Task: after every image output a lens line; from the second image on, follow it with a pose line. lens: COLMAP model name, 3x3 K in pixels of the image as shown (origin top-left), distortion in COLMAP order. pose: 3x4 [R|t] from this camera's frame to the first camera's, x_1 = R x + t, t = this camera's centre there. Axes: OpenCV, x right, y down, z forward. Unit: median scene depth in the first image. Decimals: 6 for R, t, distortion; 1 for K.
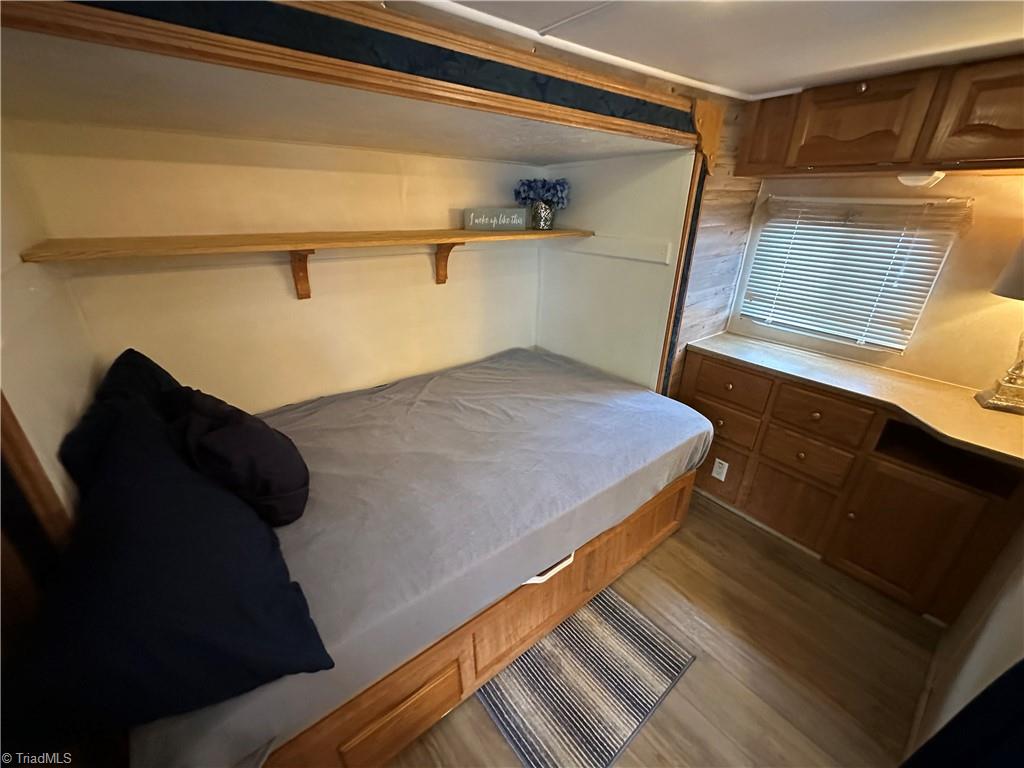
lens RADIAL K [[409.8, 0, 513.1], [0, 409.8, 382.0], [0, 0, 1]] dist [-0.001467, 0.000247]
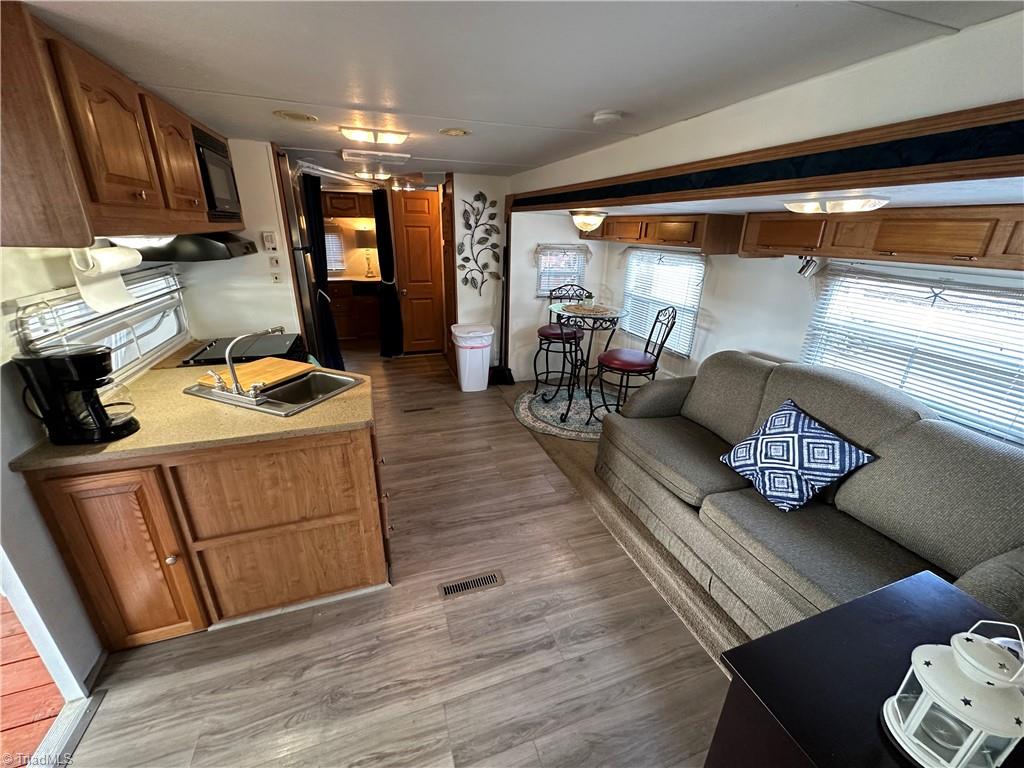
lens RADIAL K [[412.0, 0, 514.2], [0, 412.0, 381.4], [0, 0, 1]] dist [0.002165, 0.000388]
pose [[0.335577, -0.337820, 0.879355, -1.744021], [0.367636, 0.906428, 0.207924, 0.533121], [-0.867313, 0.253508, 0.428372, -1.323451]]
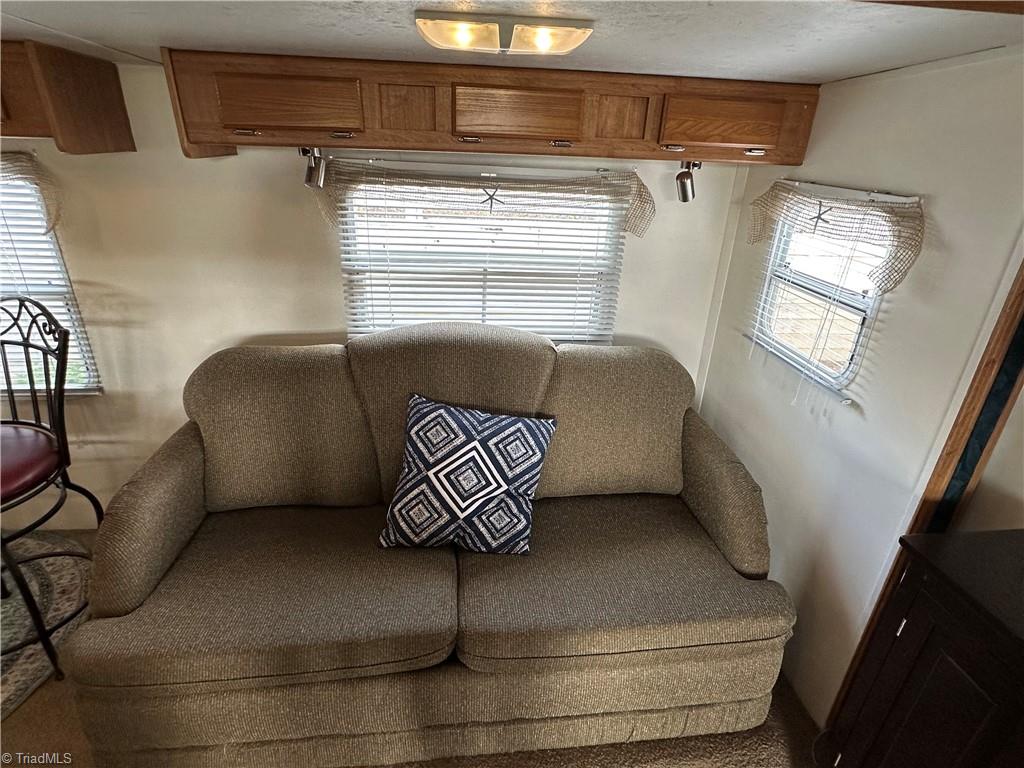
lens RADIAL K [[524.8, 0, 512.0], [0, 524.8, 384.0], [0, 0, 1]] dist [0.000112, -0.000401]
pose [[-0.844224, -0.259205, 0.469146, -1.087270], [0.173246, 0.696343, 0.696486, 0.498759], [-0.507219, 0.669268, -0.542964, -1.109653]]
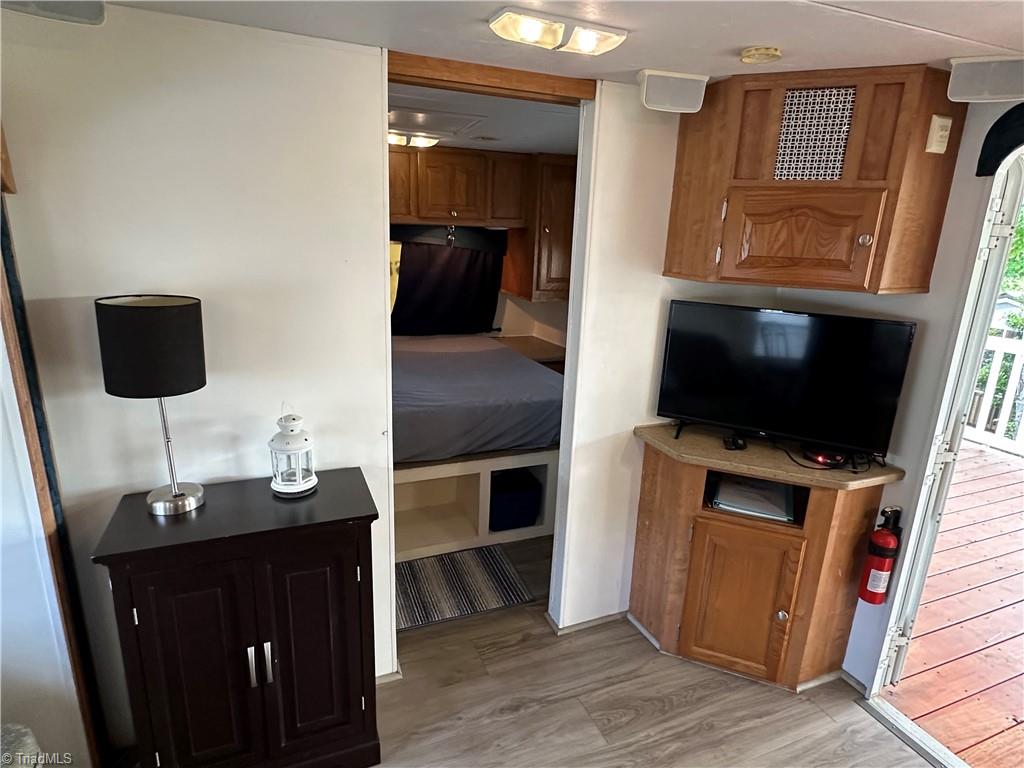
lens RADIAL K [[566.0, 0, 512.0], [0, 566.0, 384.0], [0, 0, 1]] dist [-0.002899, -0.001773]
pose [[-0.276888, 0.225977, -0.933953, -0.790942], [-0.427237, 0.841646, 0.330305, 0.453697], [0.860698, 0.490476, -0.136496, -1.086714]]
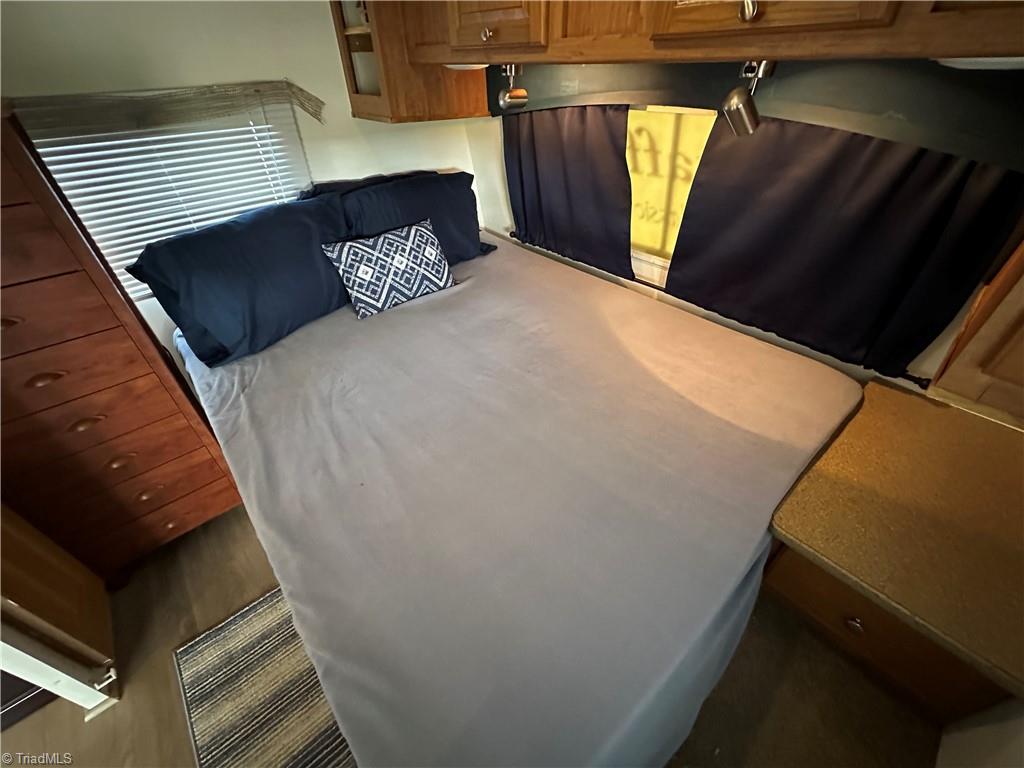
lens RADIAL K [[409.8, 0, 513.1], [0, 409.8, 382.0], [0, 0, 1]] dist [-0.001467, 0.000247]
pose [[-0.998827, 0.023518, -0.042319, -2.248637], [-0.026321, 0.469837, 0.882361, 0.500628], [0.040634, 0.882440, -0.468667, -1.275811]]
